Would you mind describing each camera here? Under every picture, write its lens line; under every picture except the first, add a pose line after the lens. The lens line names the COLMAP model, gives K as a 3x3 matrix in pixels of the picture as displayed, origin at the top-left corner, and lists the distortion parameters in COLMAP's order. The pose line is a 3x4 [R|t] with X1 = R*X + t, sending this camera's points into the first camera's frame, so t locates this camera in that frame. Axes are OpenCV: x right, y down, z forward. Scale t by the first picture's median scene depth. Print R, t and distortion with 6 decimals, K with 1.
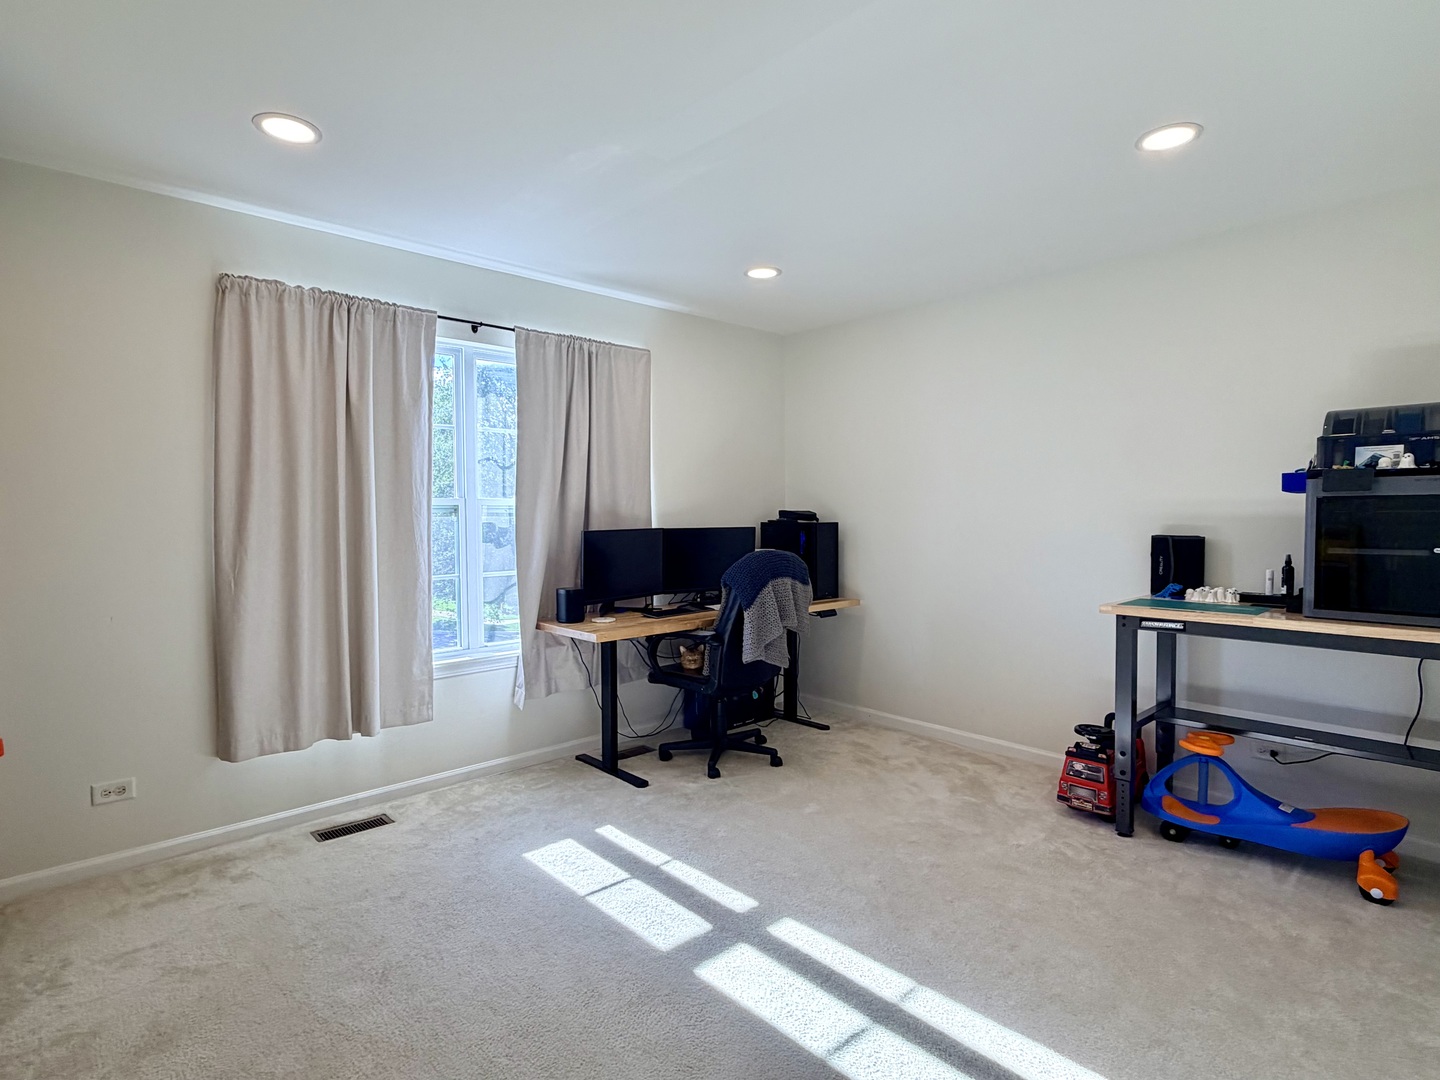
lens RADIAL K [[755.3, 0, 715.8], [0, 755.3, 539.5], [0, 0, 1]] dist [0.003649, 0.000420]
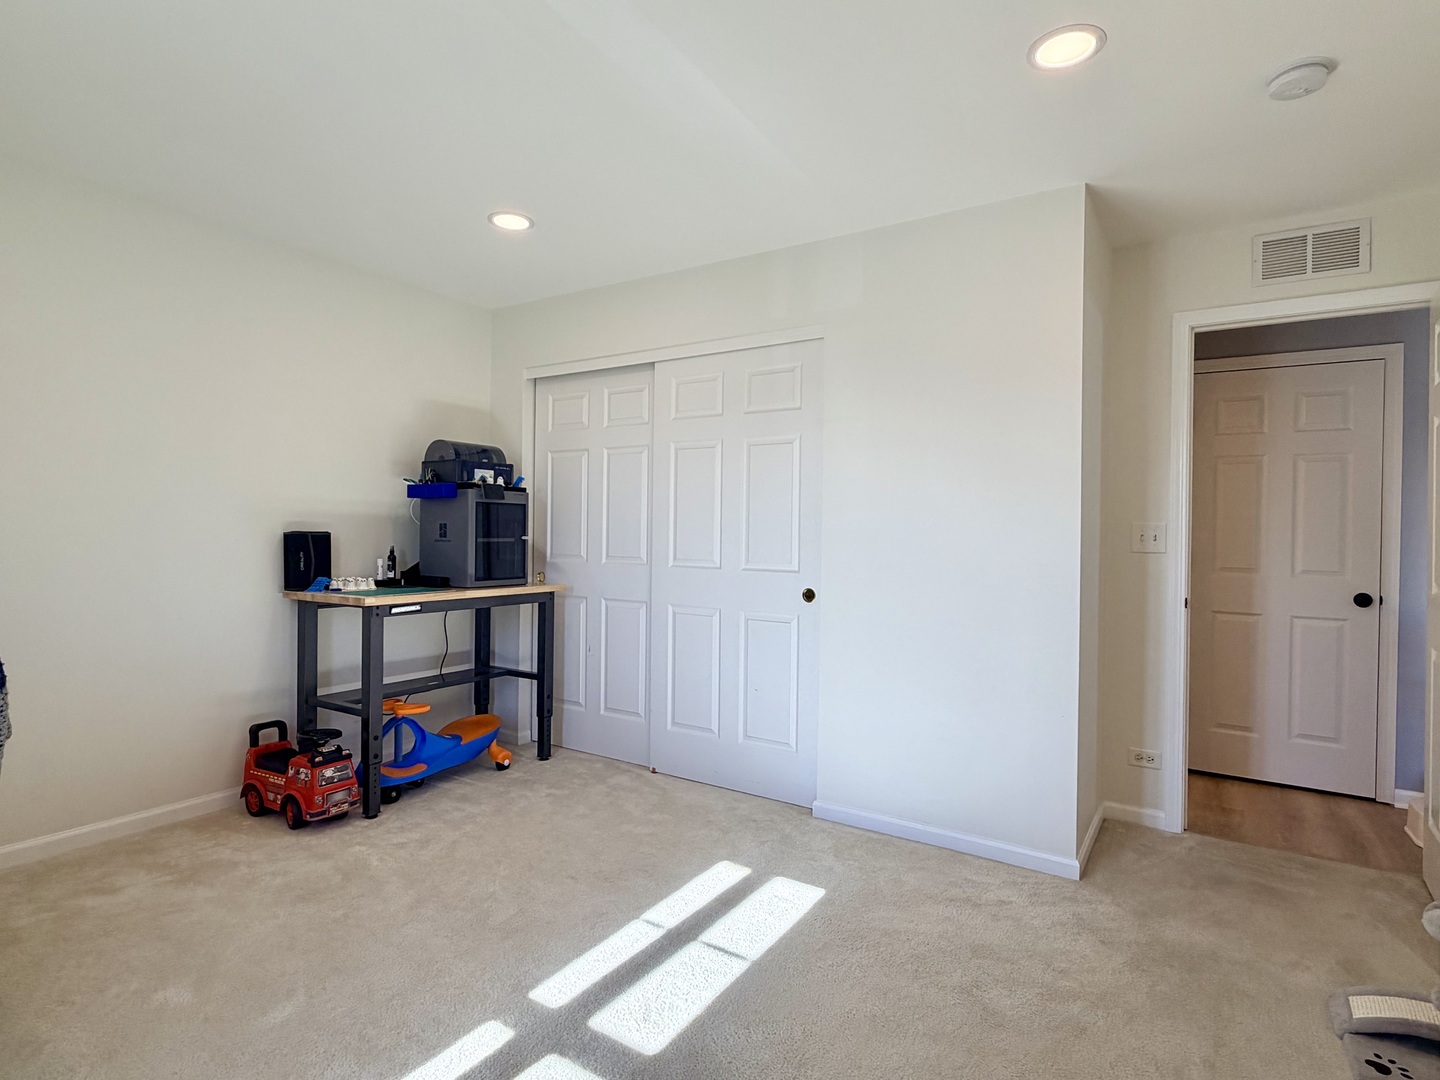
lens RADIAL K [[755.3, 0, 715.8], [0, 755.3, 535.1], [0, 0, 1]] dist [0.003649, 0.000420]
pose [[-0.241870, -0.002073, 0.970307, -0.609778], [0.021537, 0.999740, 0.007504, 0.004326], [-0.970070, 0.022712, -0.241762, 0.815251]]
